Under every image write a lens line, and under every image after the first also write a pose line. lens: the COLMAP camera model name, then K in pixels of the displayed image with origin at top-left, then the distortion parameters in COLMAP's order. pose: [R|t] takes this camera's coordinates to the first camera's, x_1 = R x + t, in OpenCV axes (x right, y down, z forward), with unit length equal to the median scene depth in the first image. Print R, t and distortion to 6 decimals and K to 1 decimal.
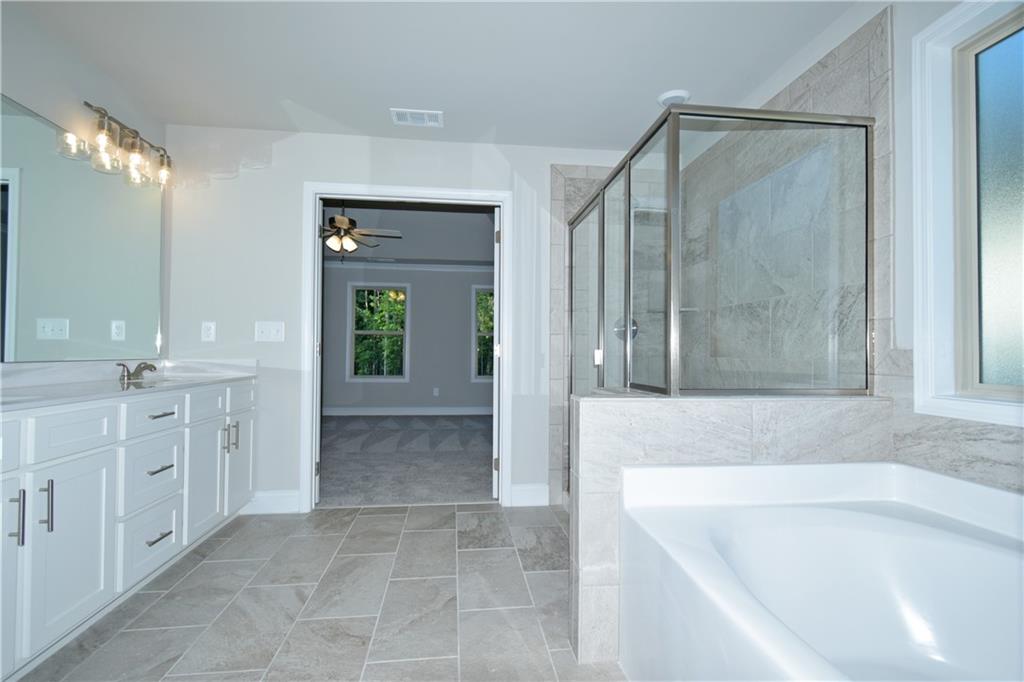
lens RADIAL K [[506.0, 0, 517.1], [0, 506.0, 345.9], [0, 0, 1]] dist [0.002244, -0.000635]
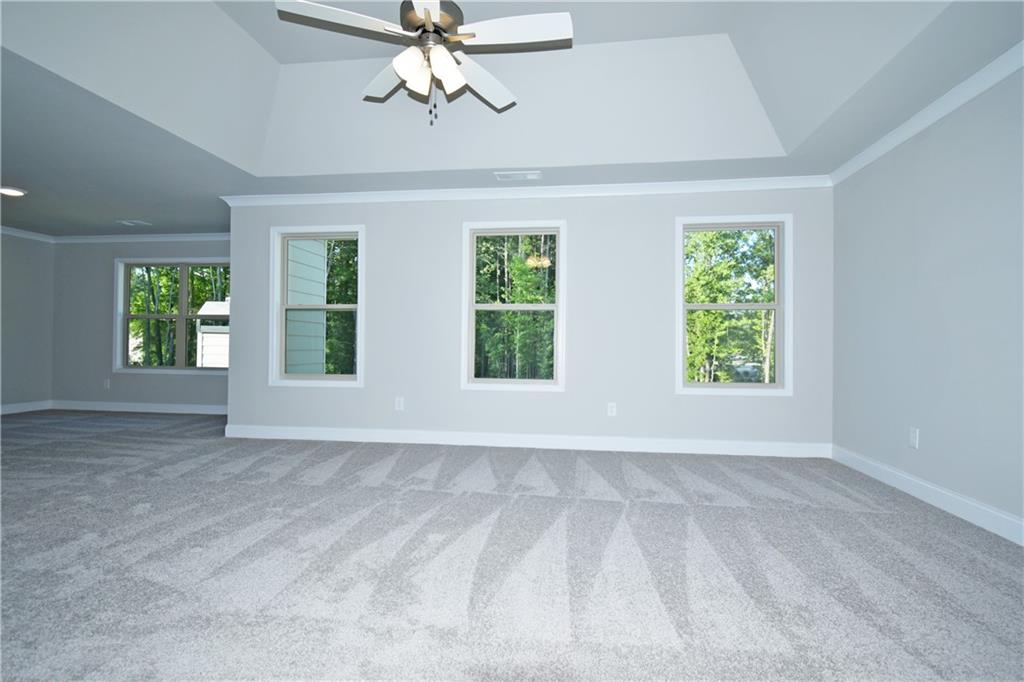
lens RADIAL K [[506.0, 0, 508.9], [0, 506.0, 342.2], [0, 0, 1]] dist [0.002244, -0.000635]
pose [[0.963995, -0.004820, -0.265877, -0.124181], [0.005878, 0.999978, 0.003182, 0.013592], [0.265856, -0.004630, 0.964002, 0.438566]]
